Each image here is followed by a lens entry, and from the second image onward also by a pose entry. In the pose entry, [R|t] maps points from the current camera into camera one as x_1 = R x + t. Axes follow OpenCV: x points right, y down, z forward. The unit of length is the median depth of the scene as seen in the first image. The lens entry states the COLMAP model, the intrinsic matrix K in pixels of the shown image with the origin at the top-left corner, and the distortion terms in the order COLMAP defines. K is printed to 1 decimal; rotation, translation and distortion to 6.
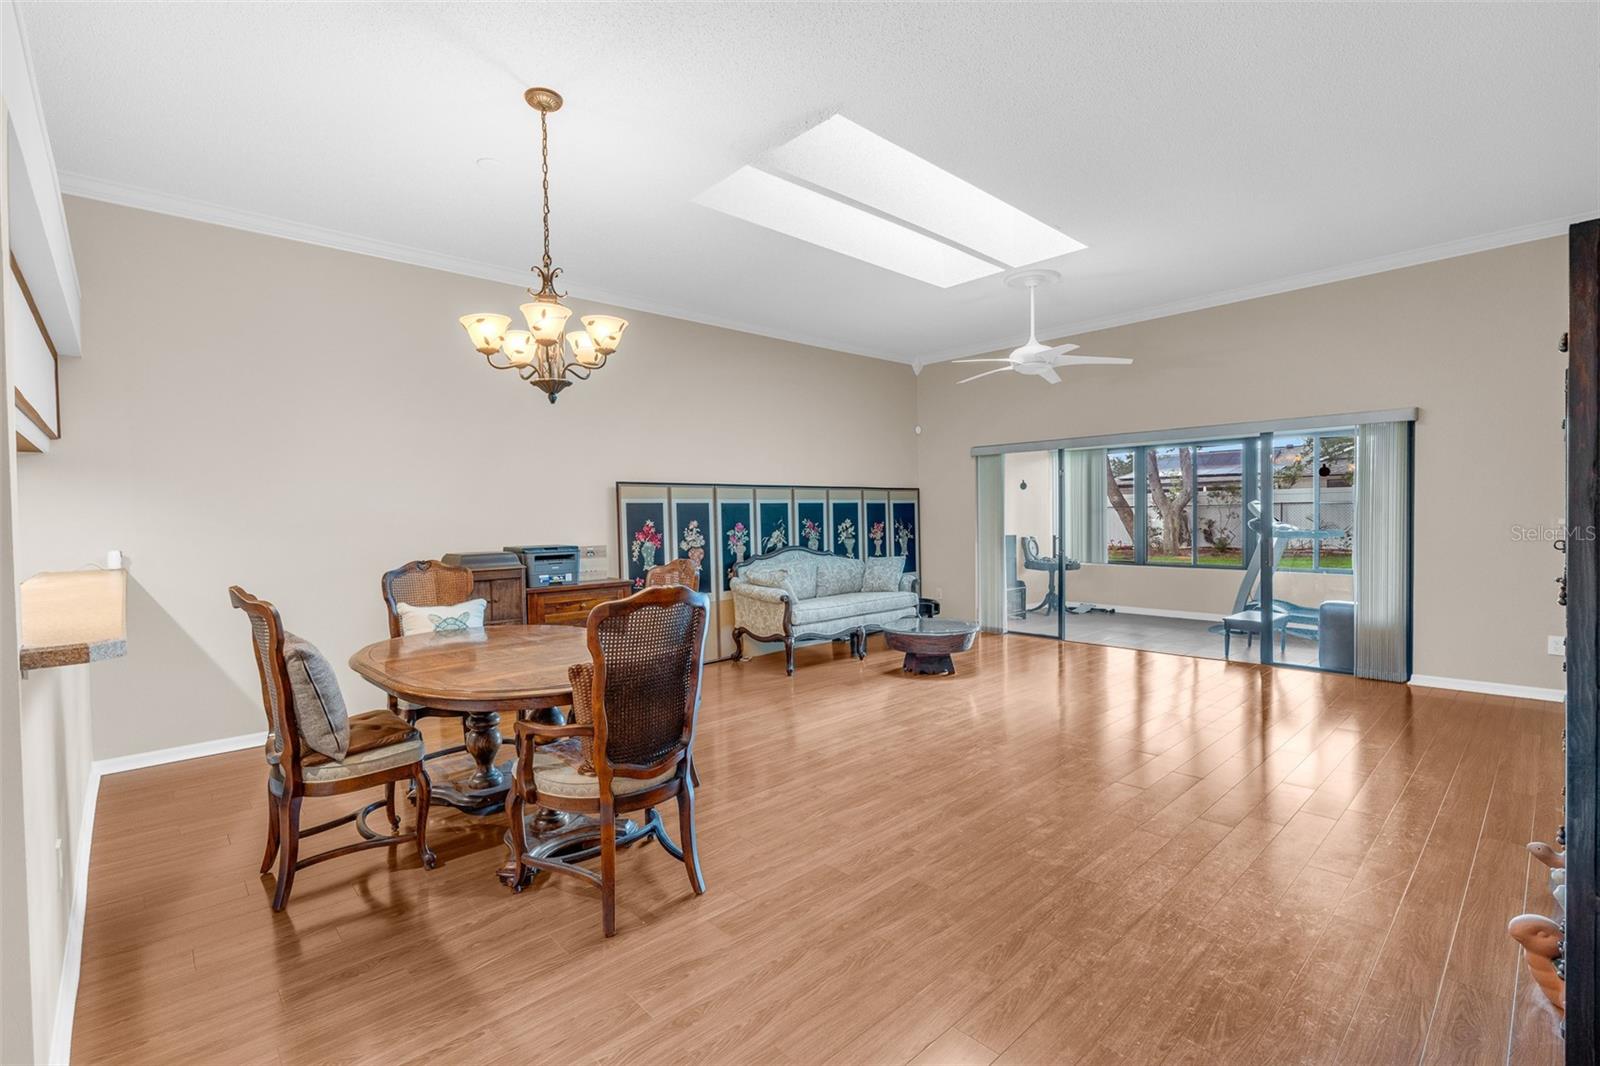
lens RADIAL K [[719.7, 0, 796.8], [0, 719.7, 527.1], [0, 0, 1]] dist [-0.009466, 0.002997]
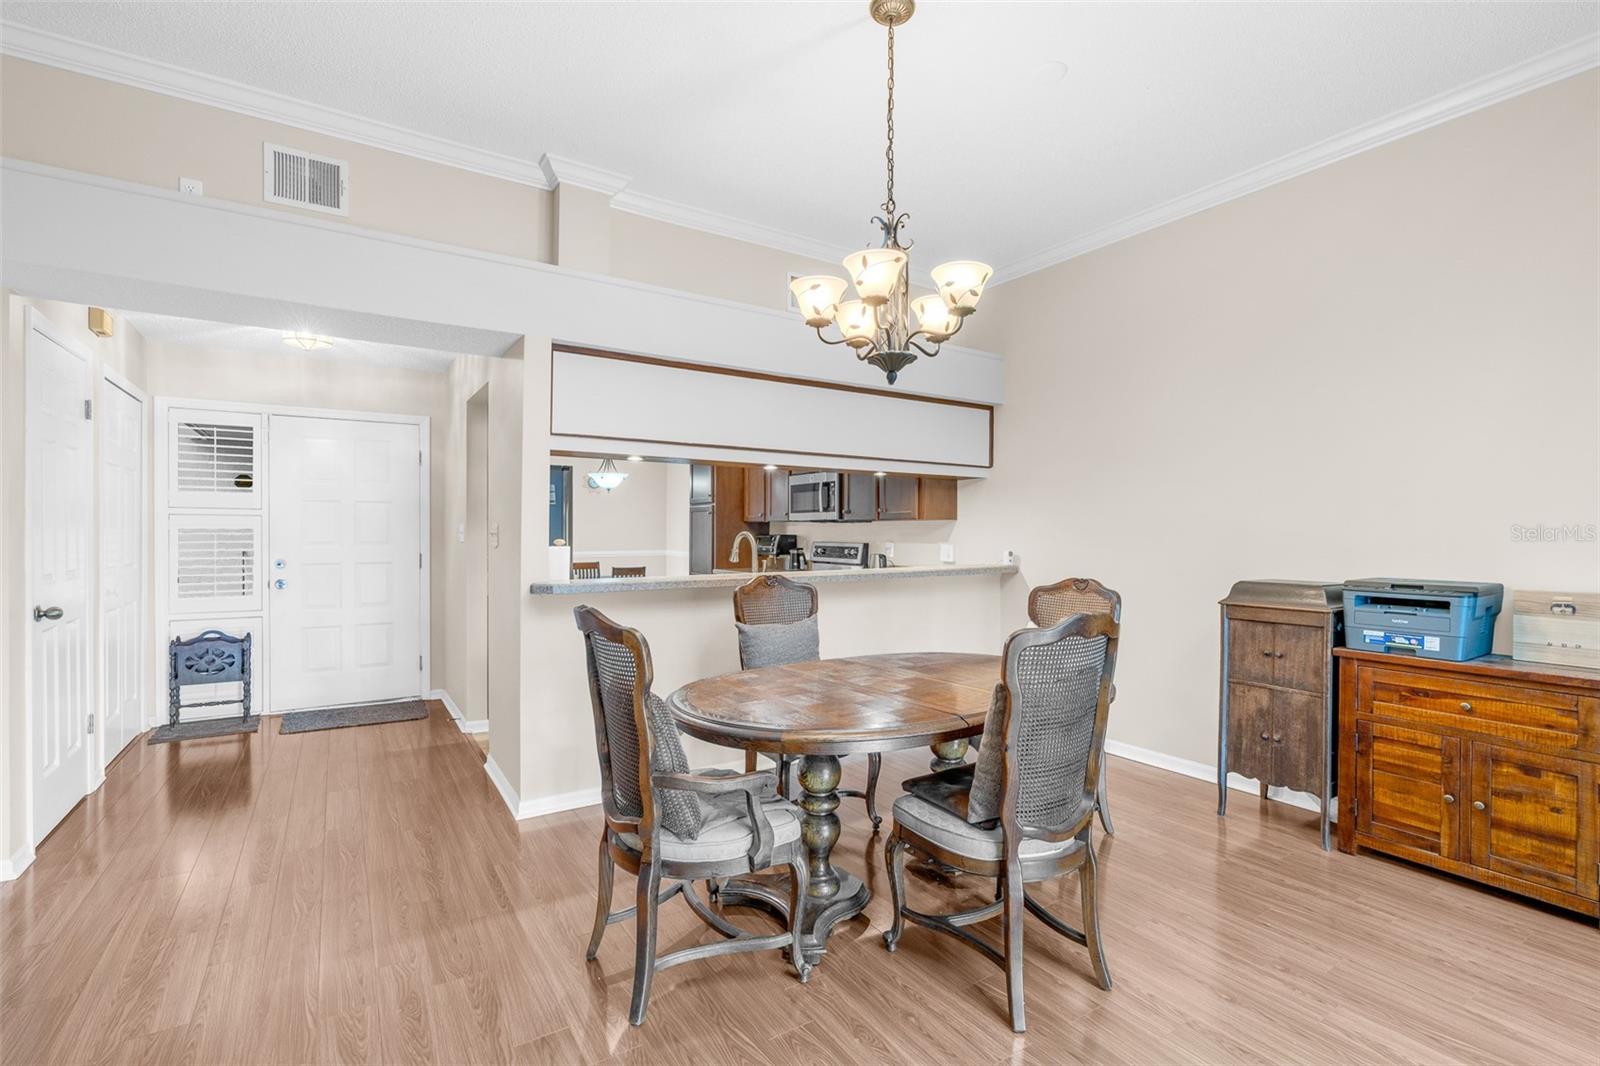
lens RADIAL K [[719.7, 0, 798.5], [0, 719.7, 533.6], [0, 0, 1]] dist [-0.009466, 0.002997]
pose [[-0.170826, 0.016737, -0.985159, 0.220178], [-0.020602, 0.999576, 0.020555, -0.009715], [0.985086, 0.023808, -0.170409, 0.495588]]
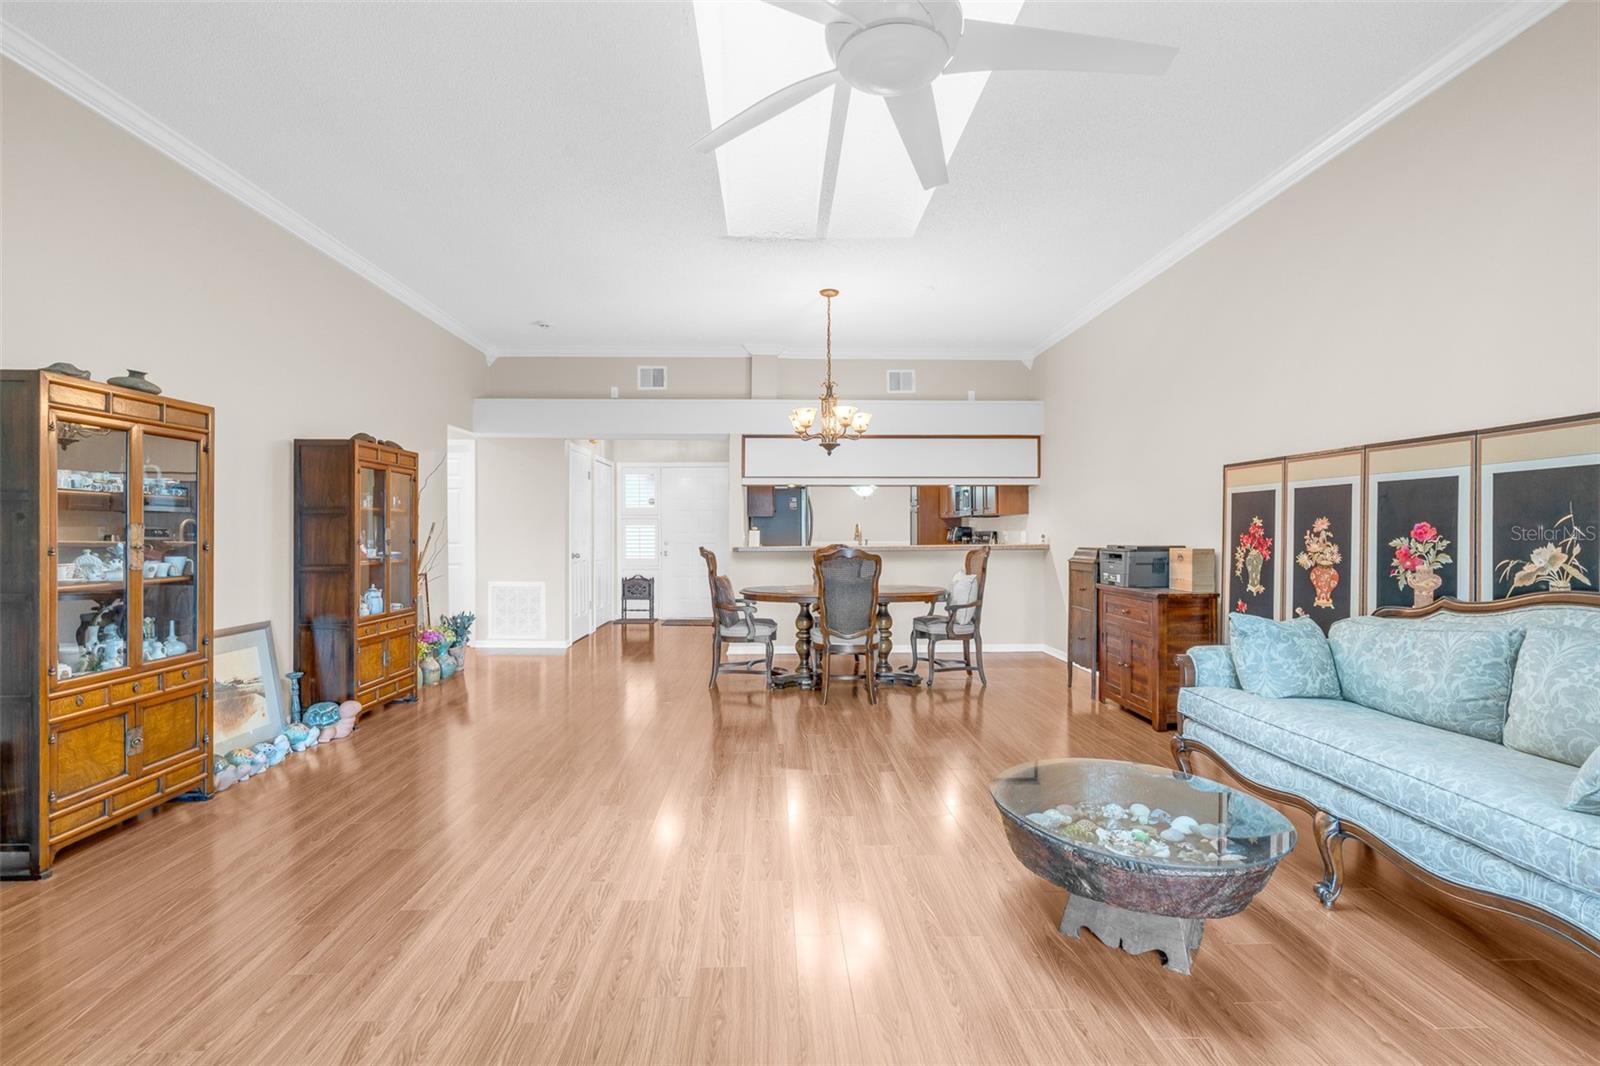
lens RADIAL K [[719.7, 0, 796.8], [0, 719.7, 530.2], [0, 0, 1]] dist [-0.009466, 0.002997]
pose [[-0.654177, 0.014218, -0.756208, 0.526425], [-0.002457, 0.999778, 0.020923, -0.009474], [0.756338, 0.015546, -0.653997, 1.021466]]
